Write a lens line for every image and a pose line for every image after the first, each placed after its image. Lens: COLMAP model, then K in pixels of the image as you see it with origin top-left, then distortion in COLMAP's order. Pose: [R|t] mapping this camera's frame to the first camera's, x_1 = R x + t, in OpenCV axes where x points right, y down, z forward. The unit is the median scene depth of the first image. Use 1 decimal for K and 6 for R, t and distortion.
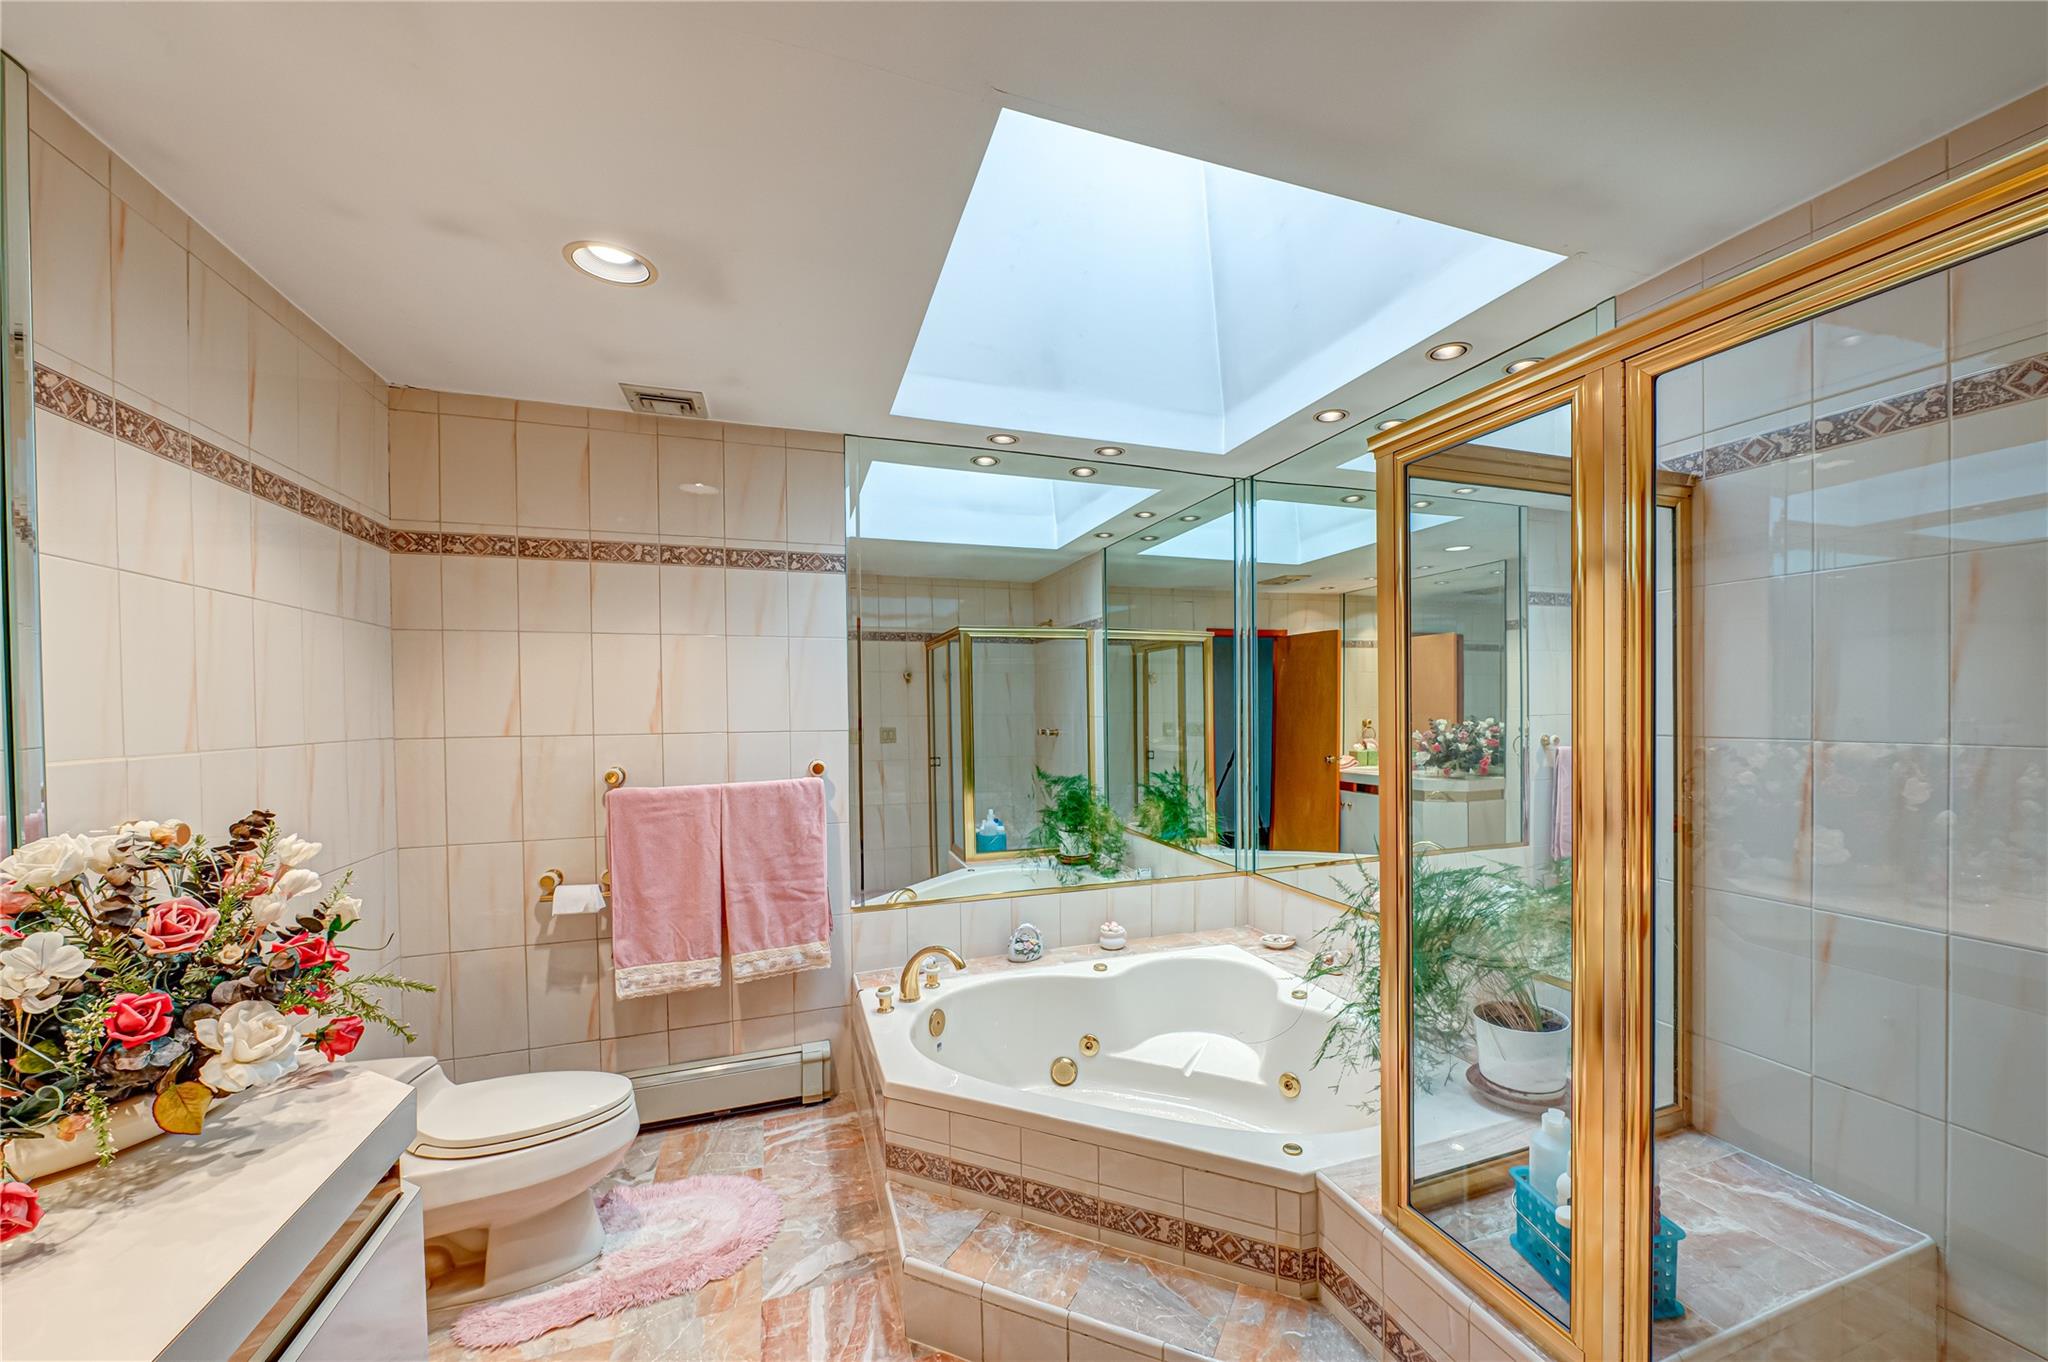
lens RADIAL K [[806.2, 0, 1080.6], [0, 806.2, 713.4], [0, 0, 1]] dist [-0.008633, -0.000329]
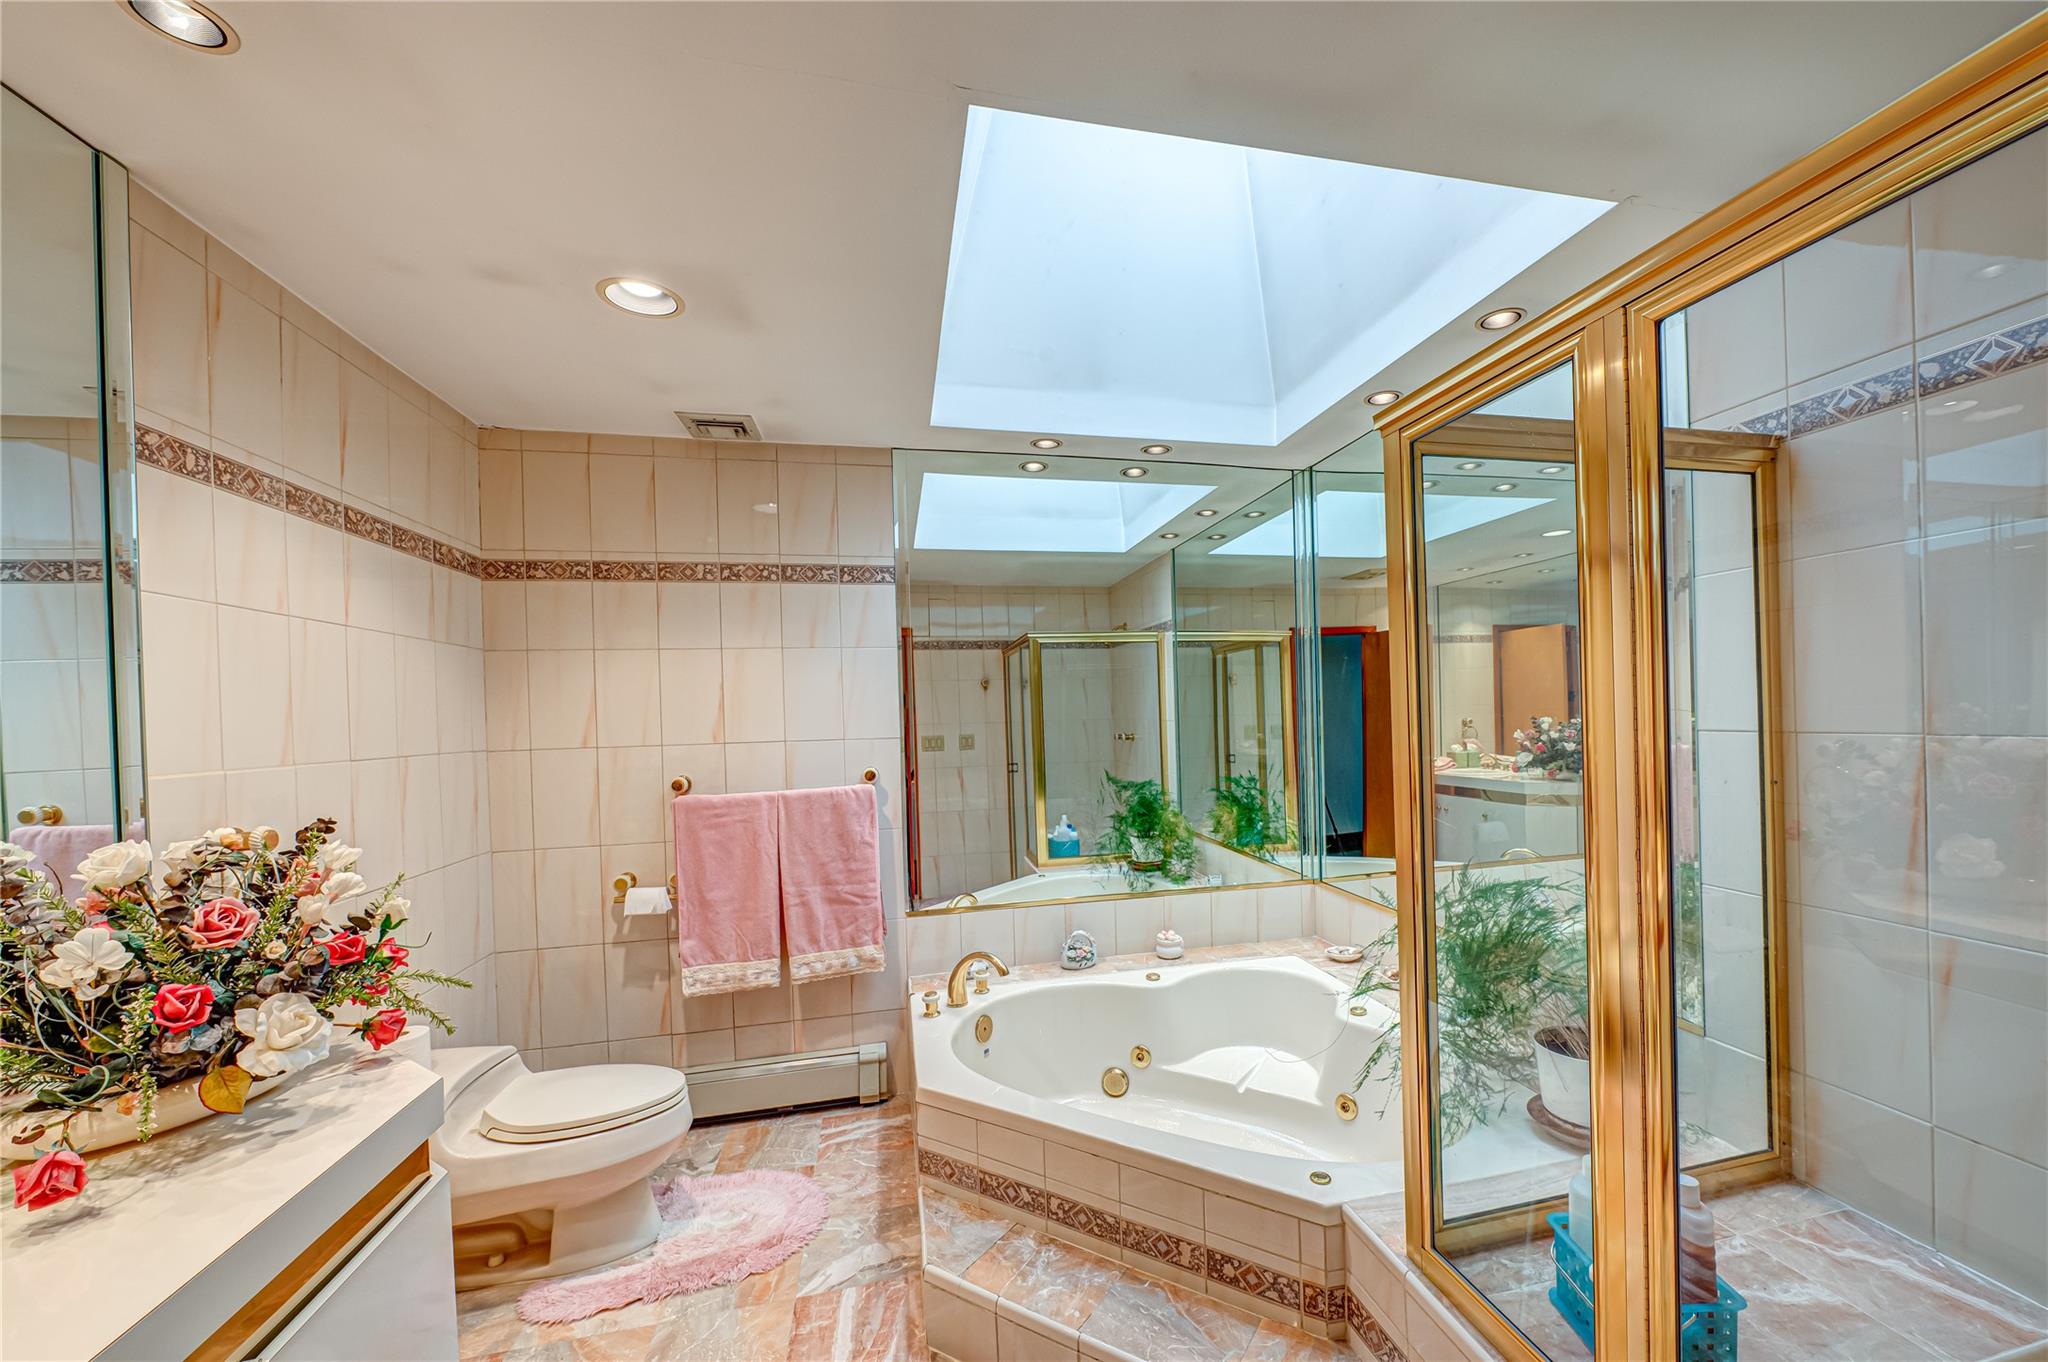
lens RADIAL K [[806.2, 0, 1073.4], [0, 806.2, 714.2], [0, 0, 1]] dist [-0.008633, -0.000329]
pose [[0.991731, -0.017199, -0.127176, 0.096234], [0.016541, 0.999844, -0.006229, 0.001635], [0.127264, 0.004073, 0.991861, 0.027856]]
